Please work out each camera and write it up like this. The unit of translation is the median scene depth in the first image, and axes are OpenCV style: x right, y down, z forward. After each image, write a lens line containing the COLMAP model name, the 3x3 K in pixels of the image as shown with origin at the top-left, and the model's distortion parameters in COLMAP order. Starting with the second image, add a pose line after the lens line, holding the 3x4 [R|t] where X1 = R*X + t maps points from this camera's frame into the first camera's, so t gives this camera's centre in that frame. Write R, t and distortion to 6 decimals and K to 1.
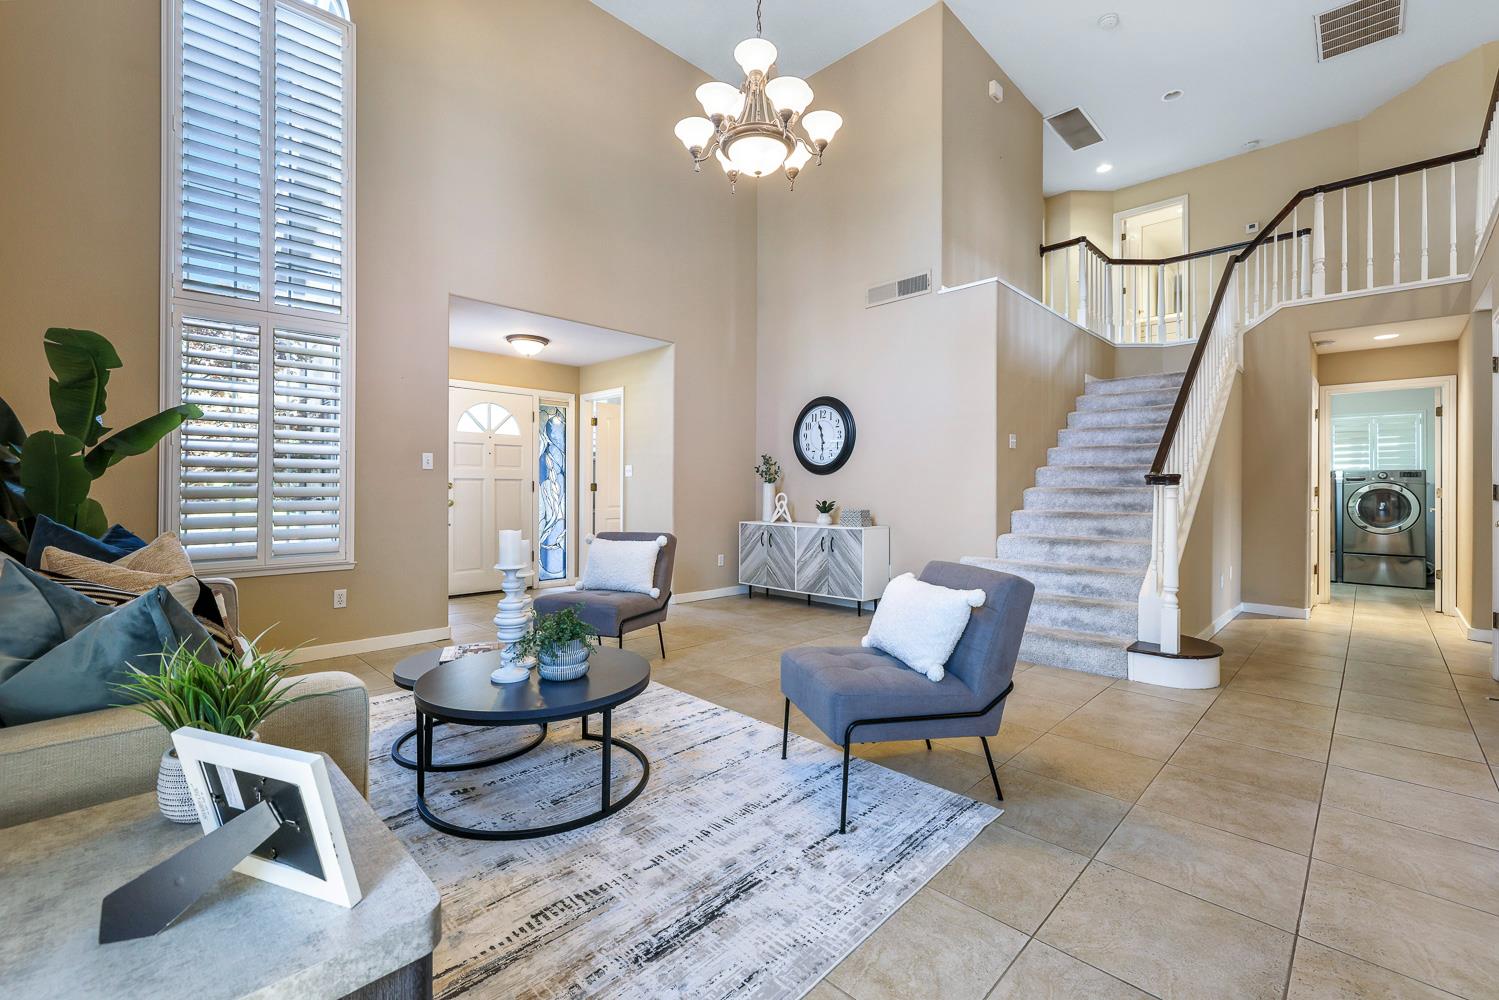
lens RADIAL K [[643.3, 0, 736.8], [0, 643.3, 488.9], [0, 0, 1]] dist [-0.003090, -0.000801]
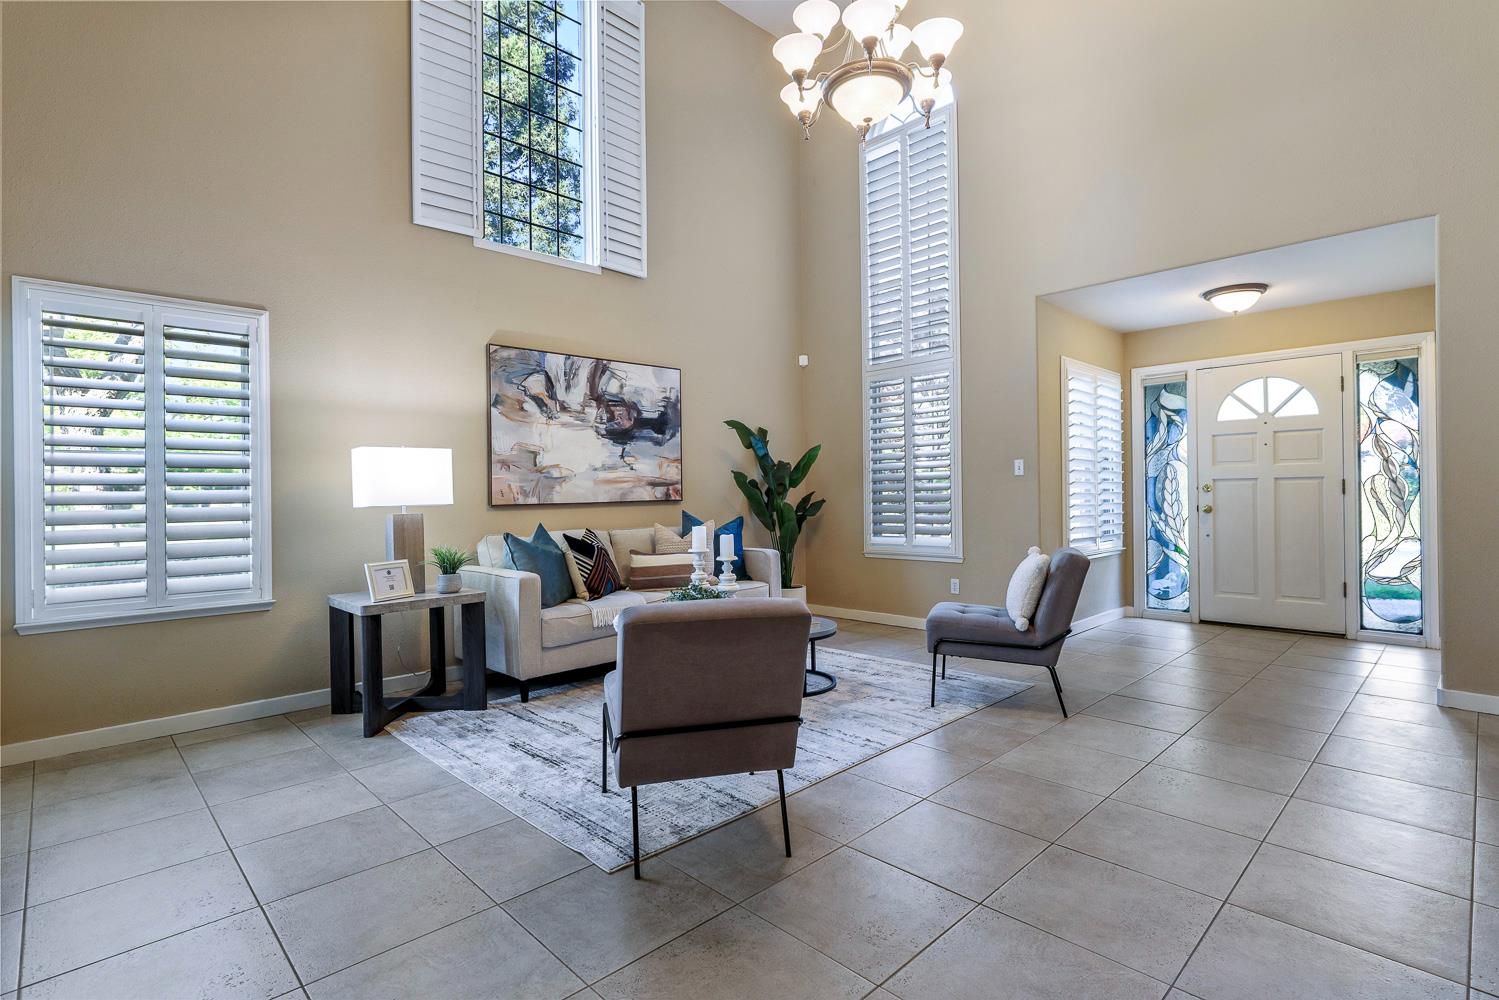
lens RADIAL K [[700.4, 0, 743.6], [0, 700.4, 495.7], [0, 0, 1]] dist [0.002527, 0.001073]
pose [[-0.011841, -0.001883, -0.999928, 0.977107], [0.012968, 0.999914, -0.002037, -0.002359], [0.999846, -0.012991, -0.011816, 0.861037]]
